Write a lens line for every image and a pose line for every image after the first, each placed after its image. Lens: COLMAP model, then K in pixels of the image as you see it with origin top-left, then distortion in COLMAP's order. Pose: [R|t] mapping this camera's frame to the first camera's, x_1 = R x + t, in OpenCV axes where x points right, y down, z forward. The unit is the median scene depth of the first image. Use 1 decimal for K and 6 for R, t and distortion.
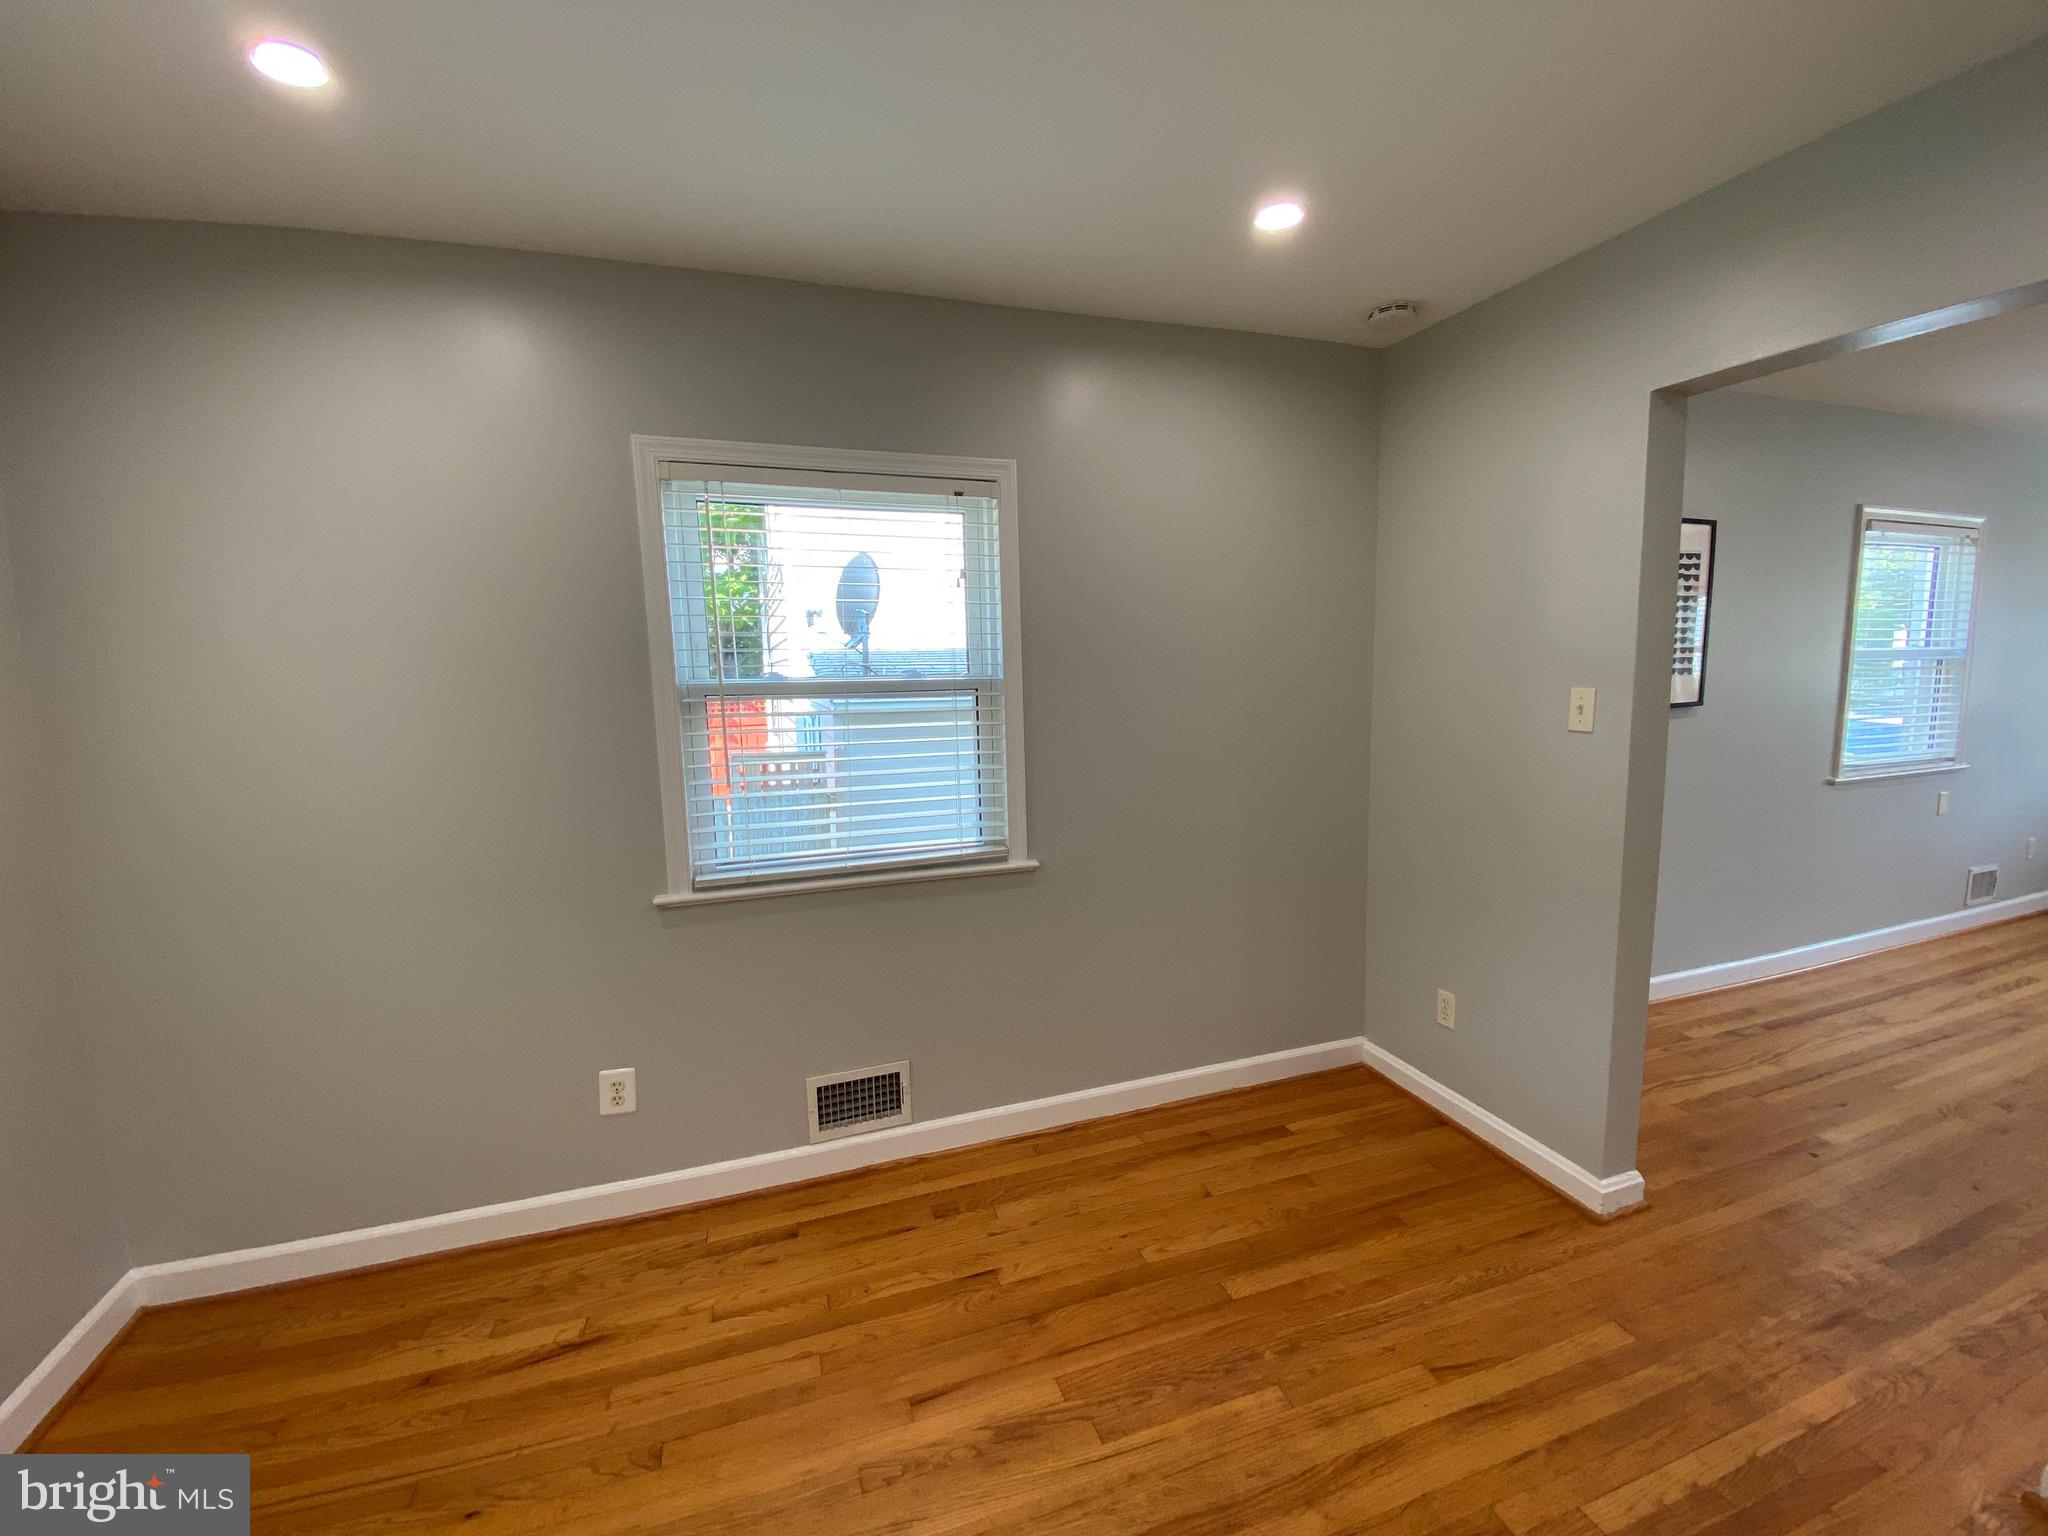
lens RADIAL K [[829.9, 0, 1028.4], [0, 829.9, 767.6], [0, 0, 1]] dist [0.006446, -0.014578]
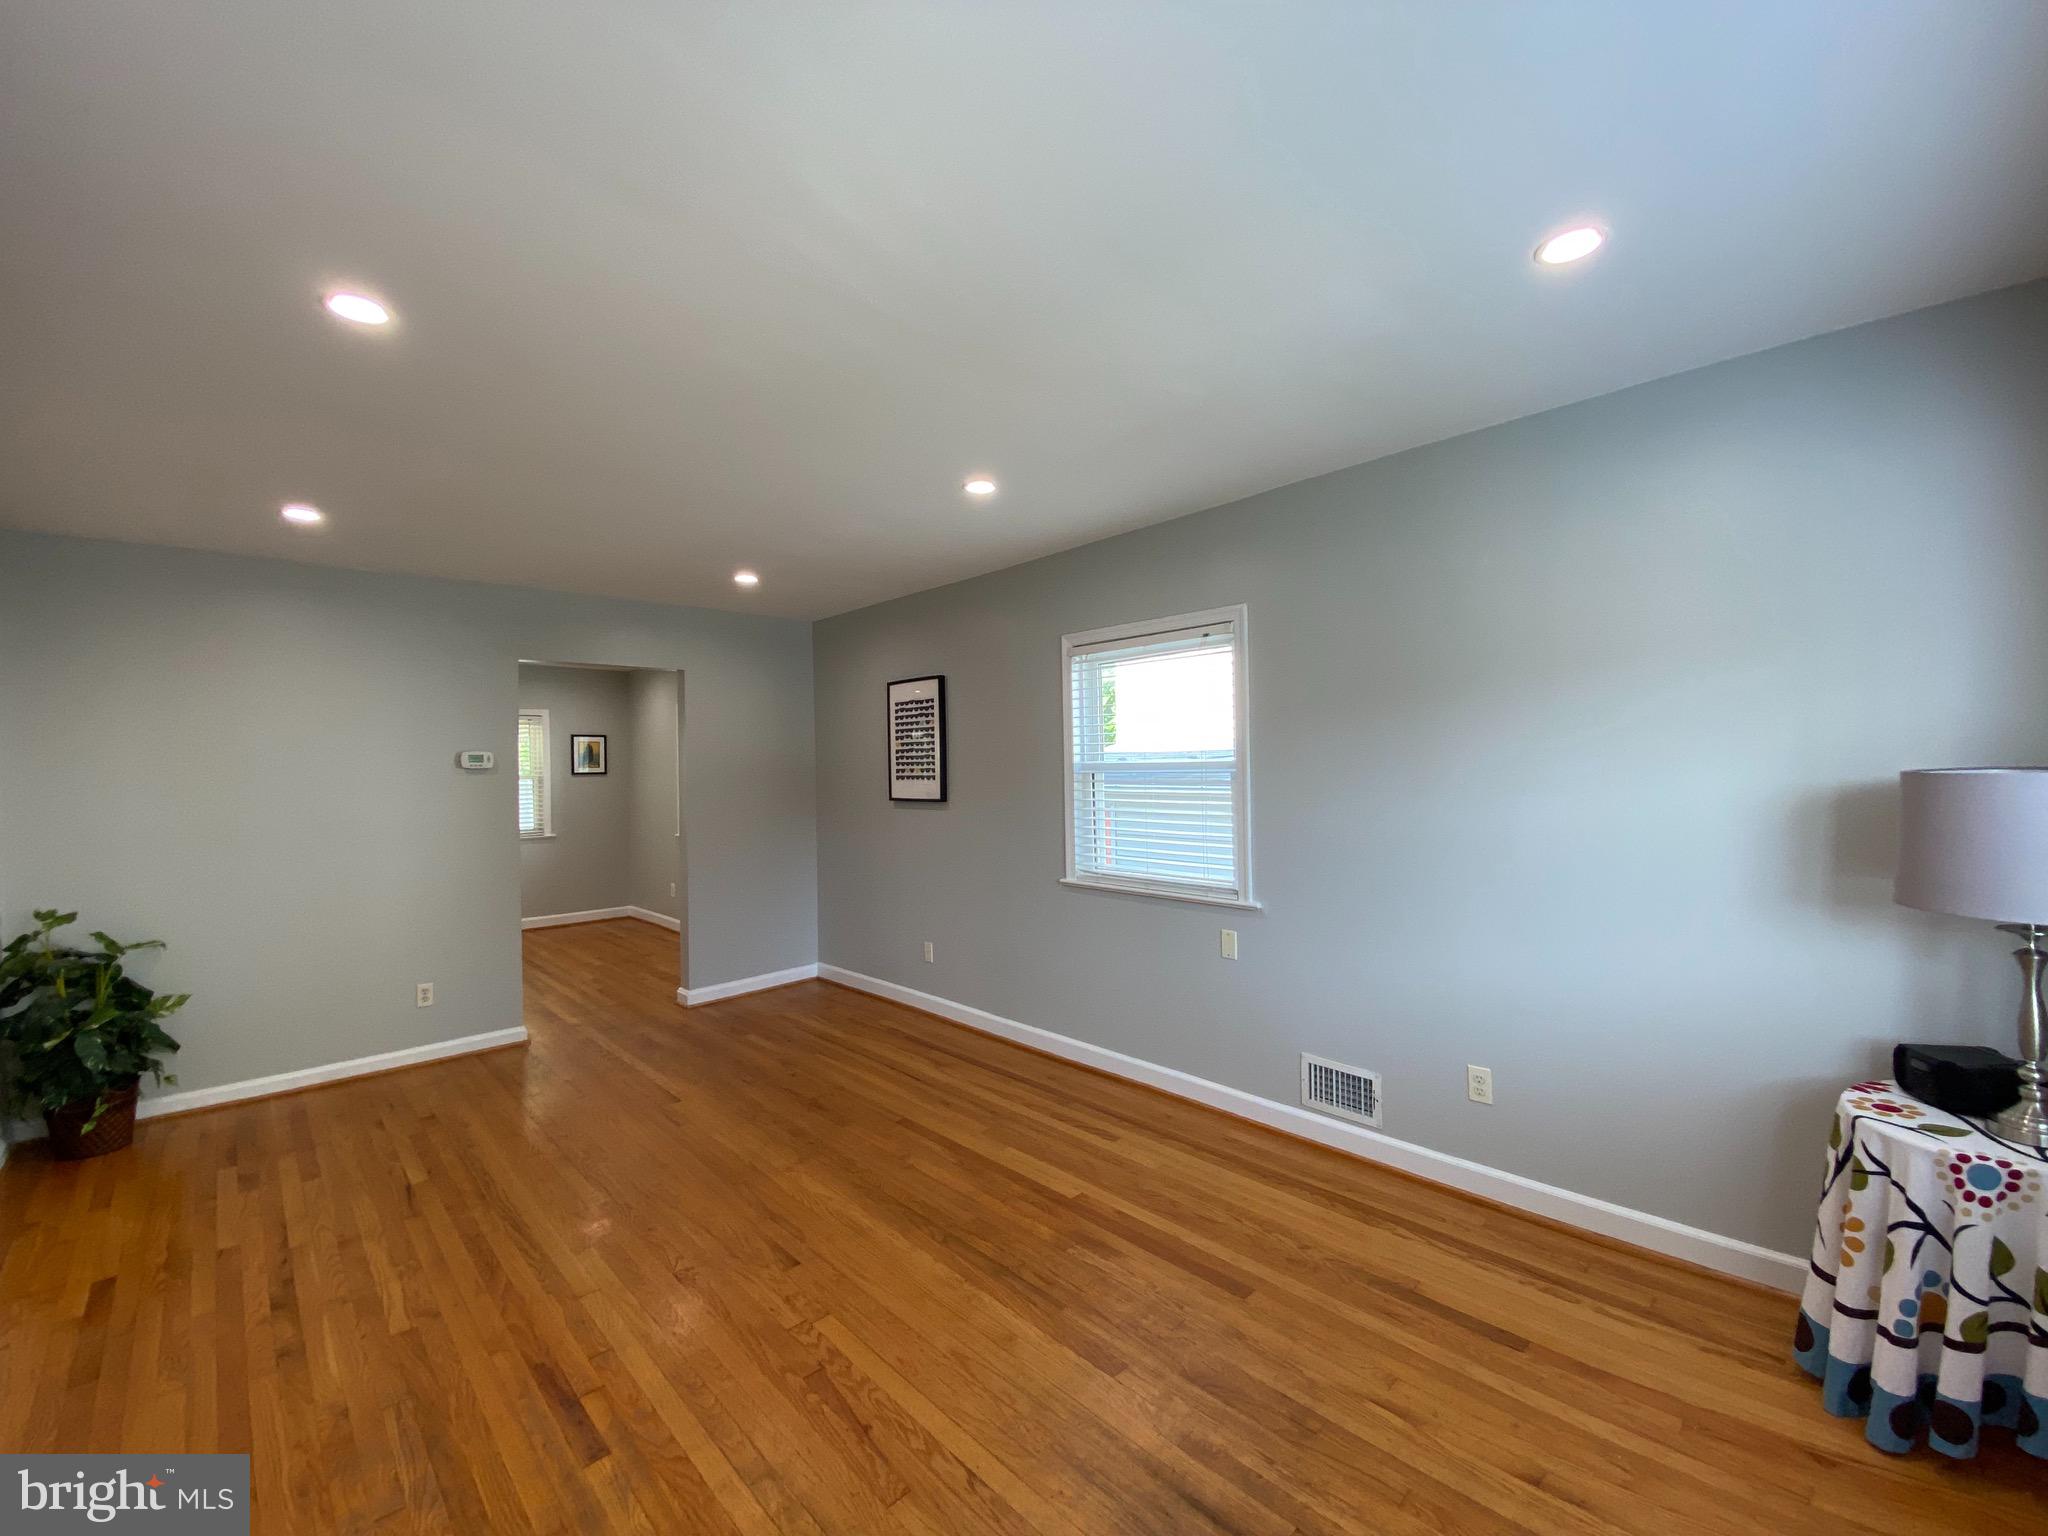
lens RADIAL K [[829.9, 0, 1033.9], [0, 829.9, 758.4], [0, 0, 1]] dist [0.006446, -0.014578]
pose [[0.425650, 0.003523, -0.904881, 3.163803], [-0.109196, 0.992885, -0.047500, -0.145261], [0.898275, 0.119028, 0.423006, 0.781456]]
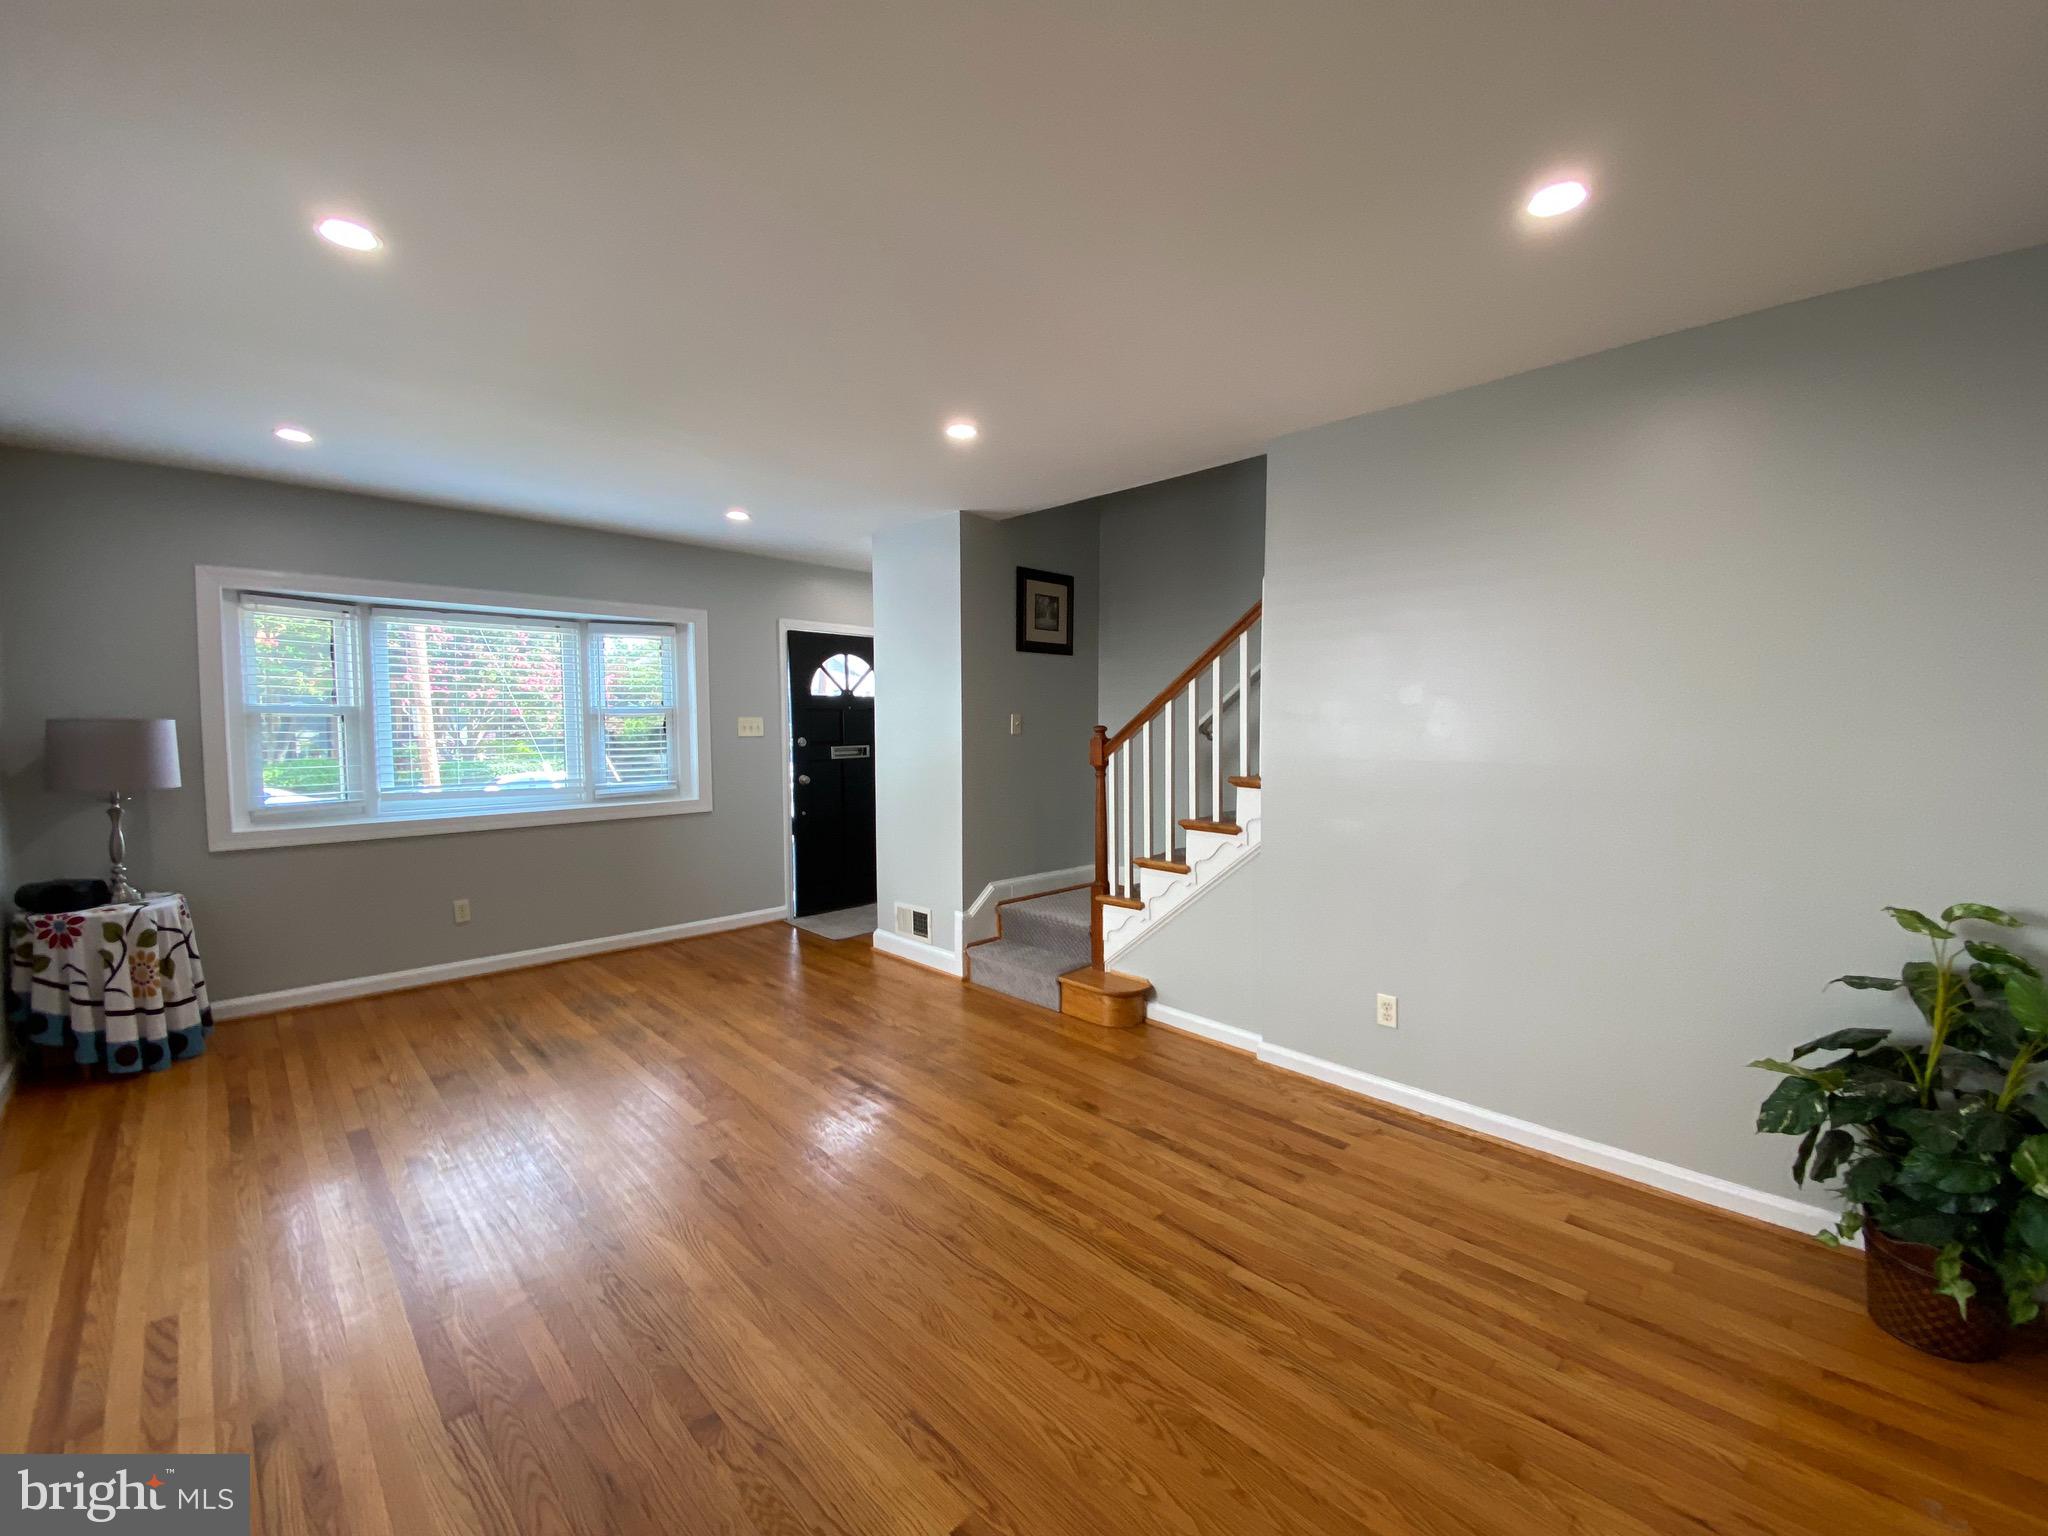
lens RADIAL K [[829.9, 0, 1027.3], [0, 829.9, 764.9], [0, 0, 1]] dist [0.006446, -0.014578]
pose [[-0.428360, -0.031487, 0.903060, 0.837697], [0.124912, 0.987734, 0.093690, -0.110084], [-0.894933, 0.152936, -0.419172, 1.051362]]
